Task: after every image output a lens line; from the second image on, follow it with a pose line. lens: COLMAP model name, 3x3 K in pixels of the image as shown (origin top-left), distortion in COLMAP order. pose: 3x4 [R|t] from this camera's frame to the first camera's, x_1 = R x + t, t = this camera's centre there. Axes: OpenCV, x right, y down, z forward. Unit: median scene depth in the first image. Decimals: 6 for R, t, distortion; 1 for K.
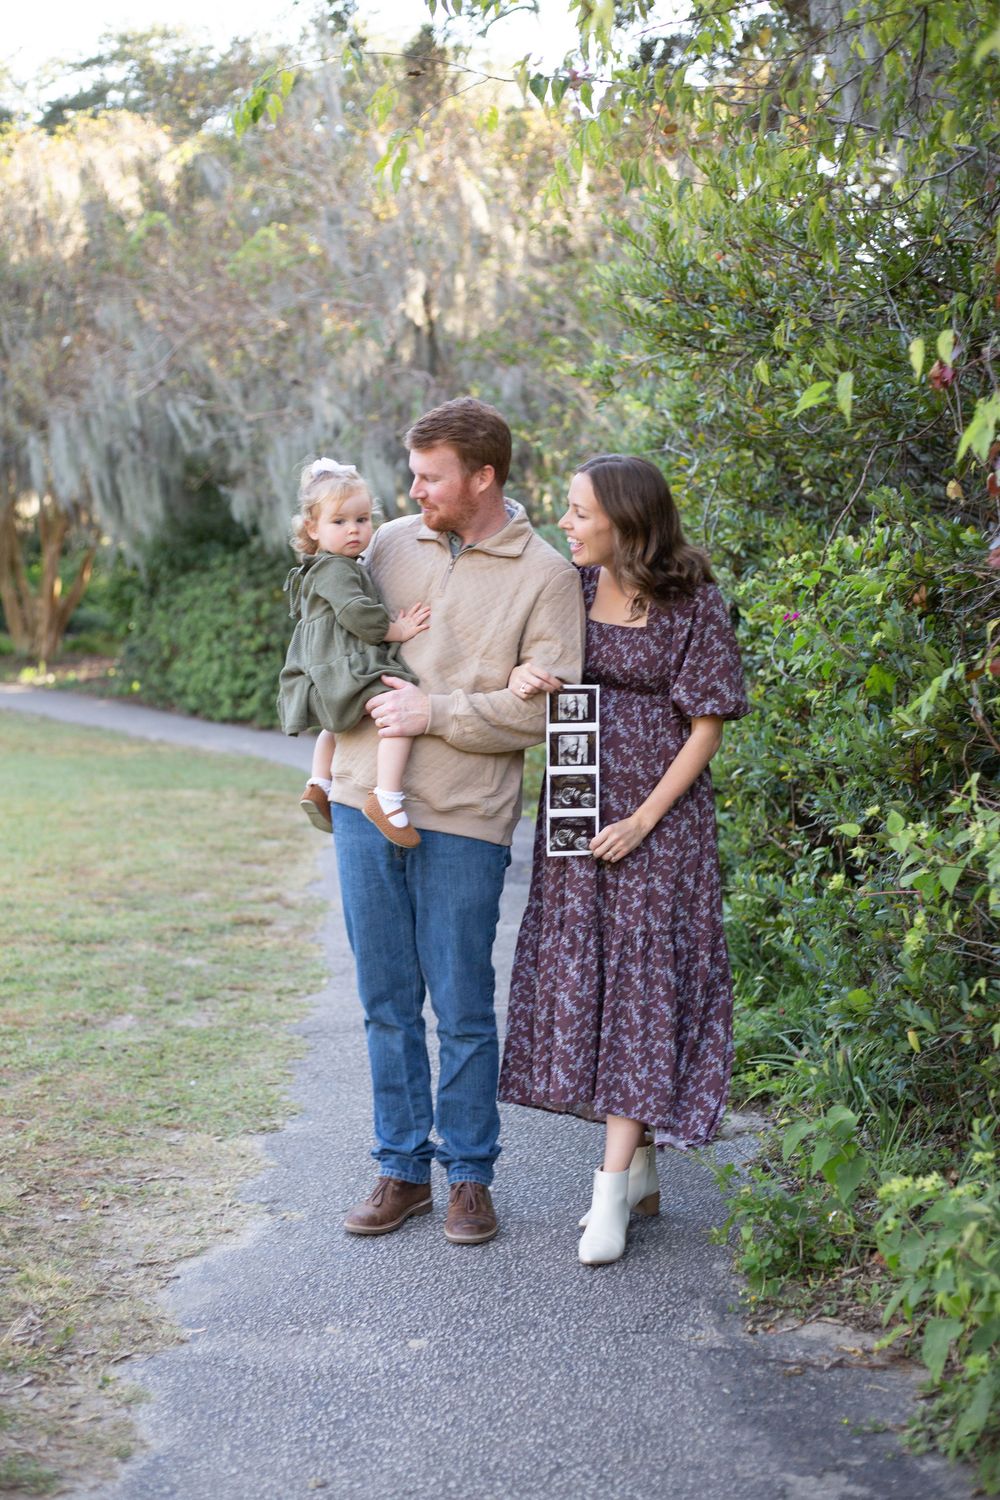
lens RADIAL K [[2091.9, 0, 534.7], [0, 2091.9, 690.5], [0, 0, 1]] dist [-0.113277, 0.000000]
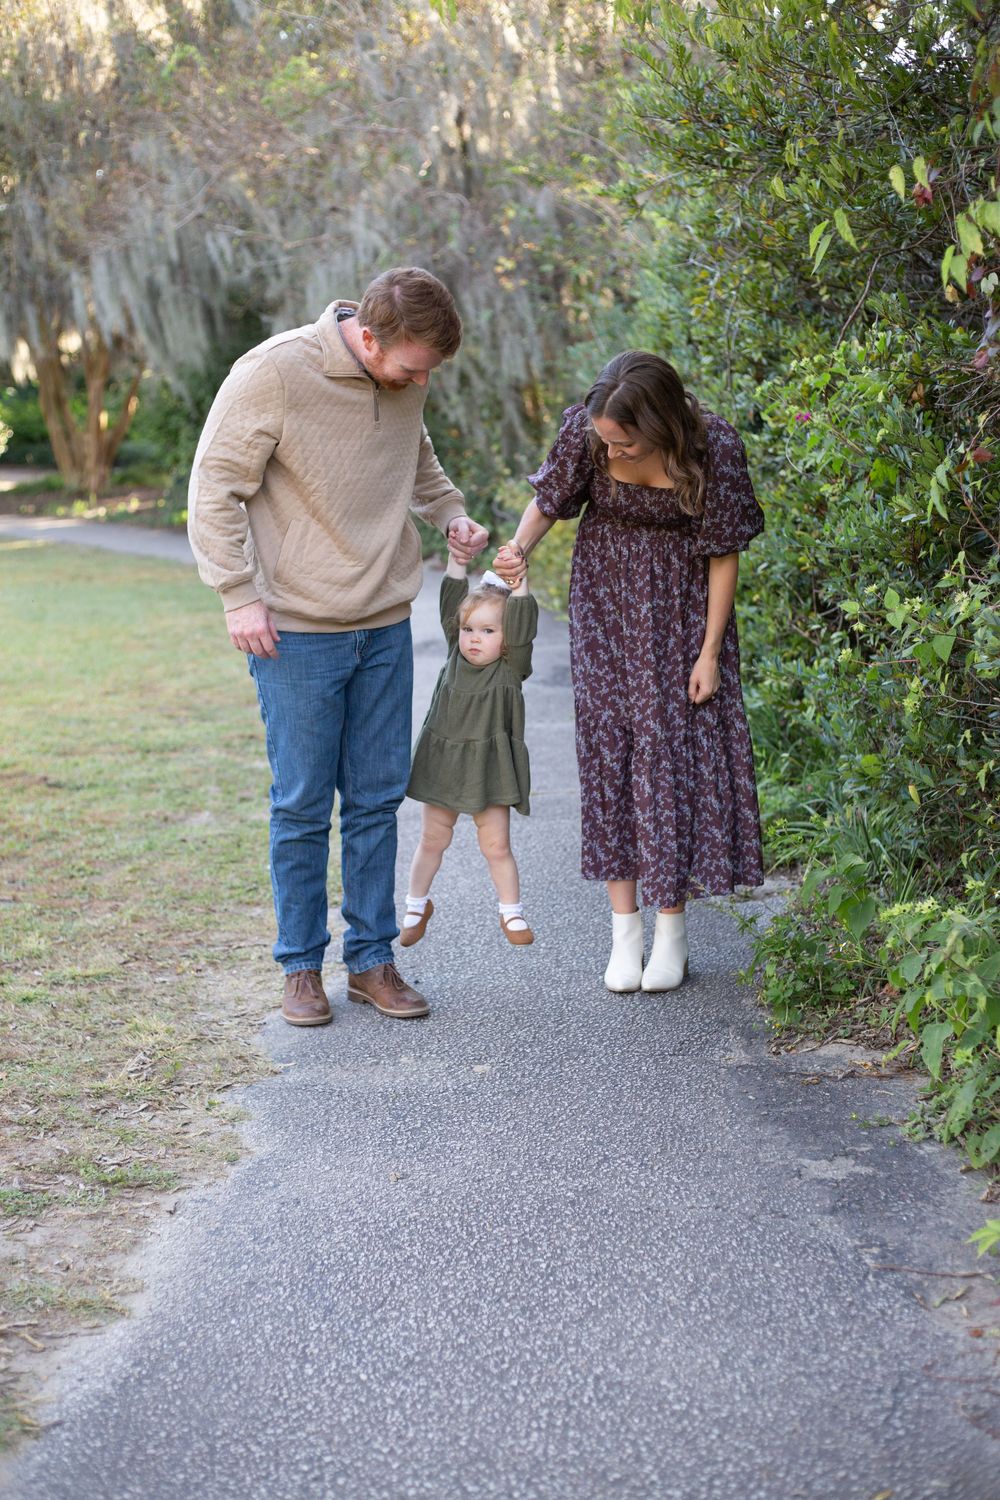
lens RADIAL K [[2091.9, 0, 536.1], [0, 2091.9, 727.0], [0, 0, 1]] dist [-0.113277, 0.000000]
pose [[0.999185, -0.032092, -0.024491, 0.005025], [0.034451, 0.994093, 0.102922, 0.007148], [0.021044, -0.103682, 0.994388, -0.079056]]
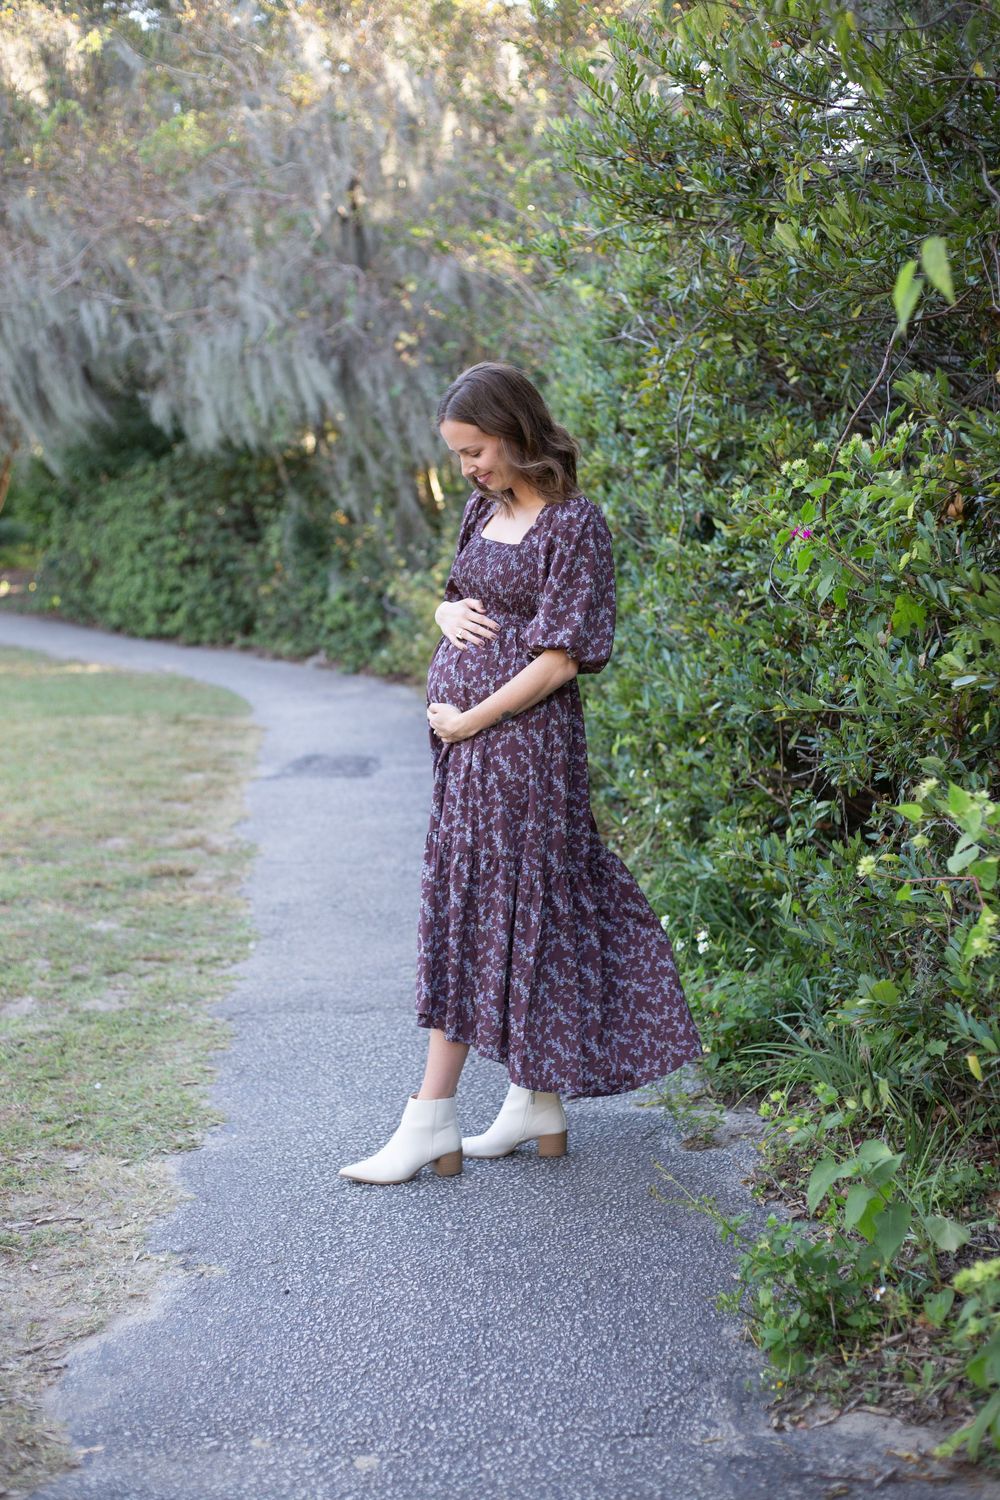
lens RADIAL K [[2091.9, 0, 511.7], [0, 2091.9, 727.1], [0, 0, 1]] dist [-0.113277, 0.000000]
pose [[0.999621, -0.019594, 0.019323, -0.006374], [0.018291, 0.997686, 0.065480, -0.012388], [-0.020561, -0.065102, 0.997667, 0.140610]]
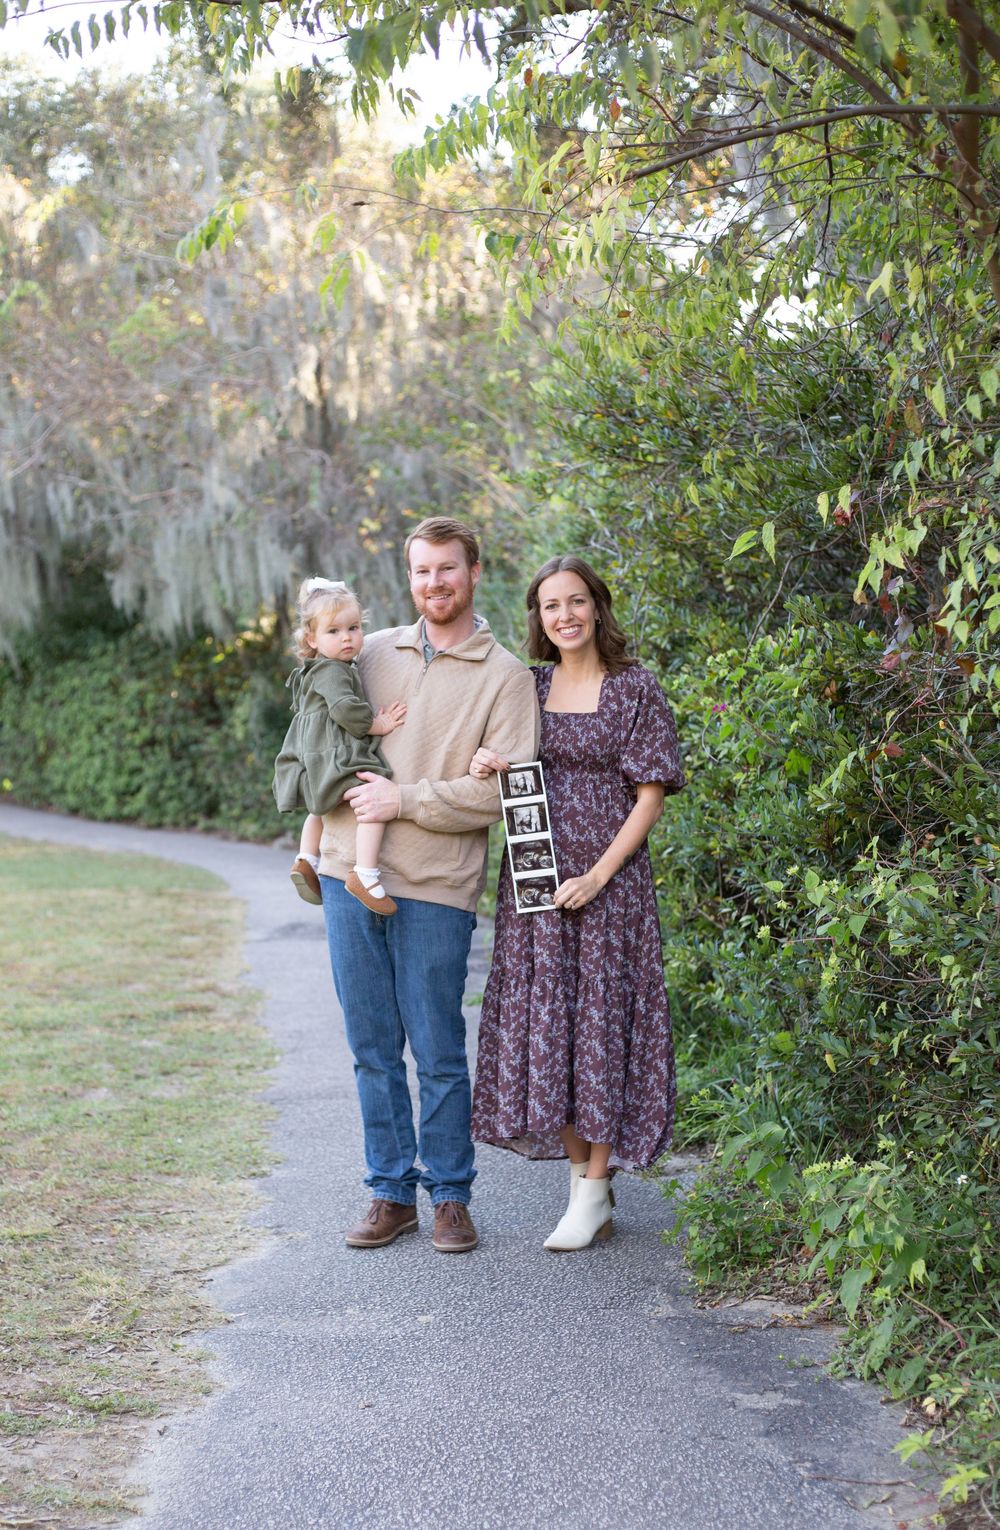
lens RADIAL K [[2362.0, 0, 502.2], [0, 2362.0, 764.0], [0, 0, 1]] dist [-0.115154, 0.000000]
pose [[0.999164, -0.014681, 0.038145, -0.037631], [0.015004, 0.999854, -0.008195, 0.003149], [-0.038020, 0.008761, 0.999239, -0.235309]]
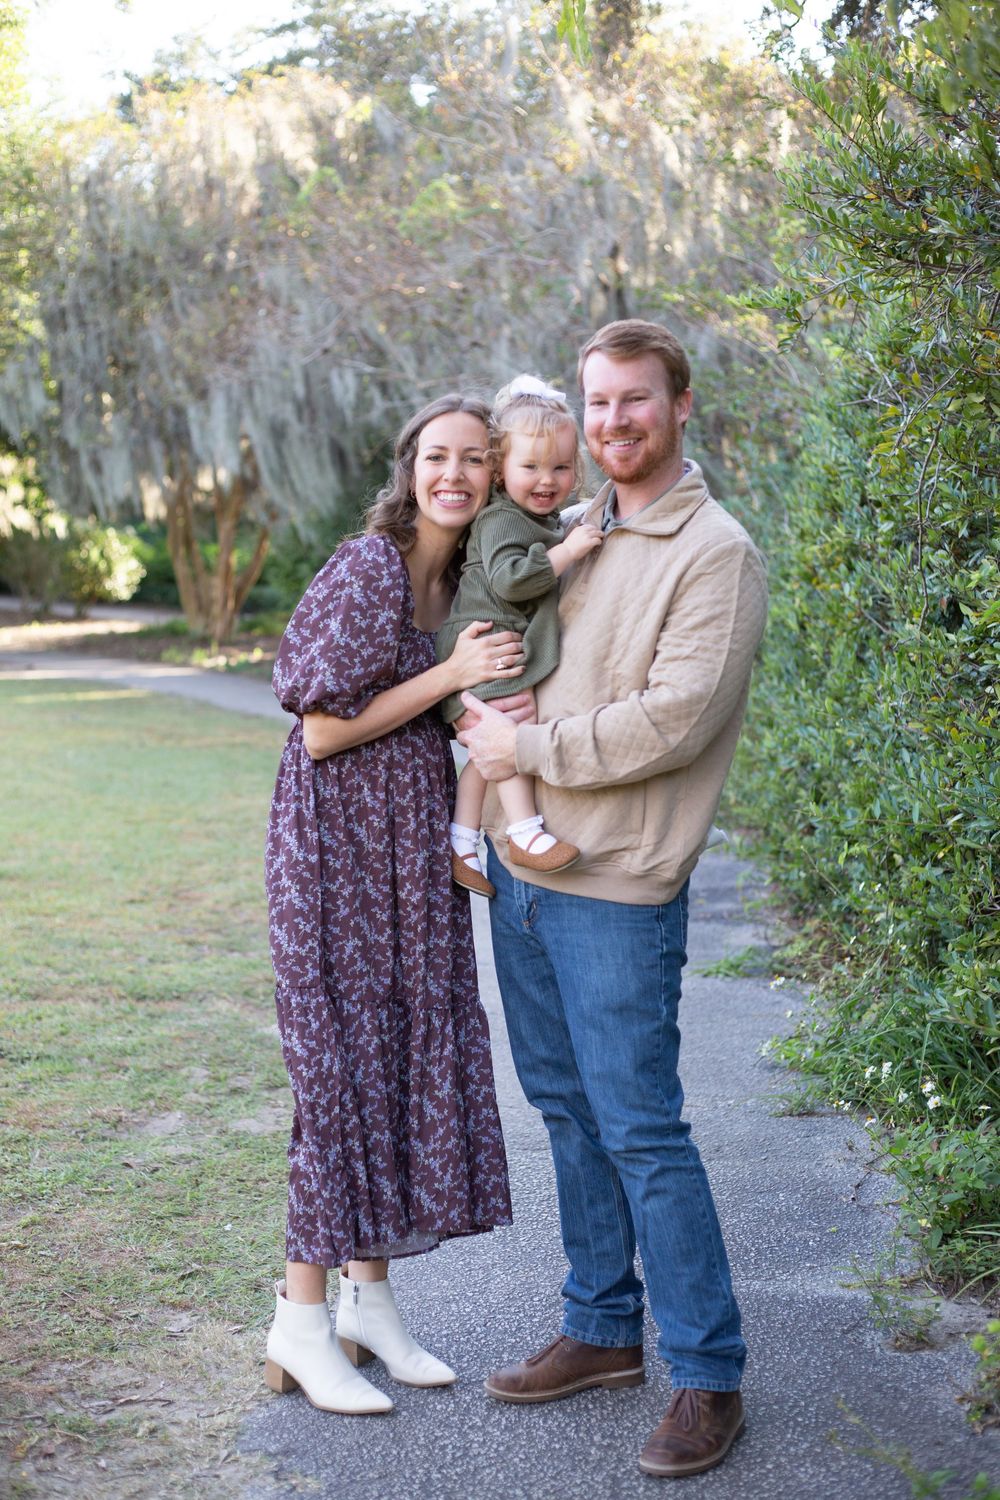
lens RADIAL K [[2091.9, 0, 506.2], [0, 2091.9, 713.7], [0, 0, 1]] dist [-0.113277, 0.000000]
pose [[0.993761, 0.009264, -0.111143, 0.019112], [-0.006779, 0.999719, 0.022714, -0.017079], [0.111322, -0.021818, 0.993545, 0.247883]]
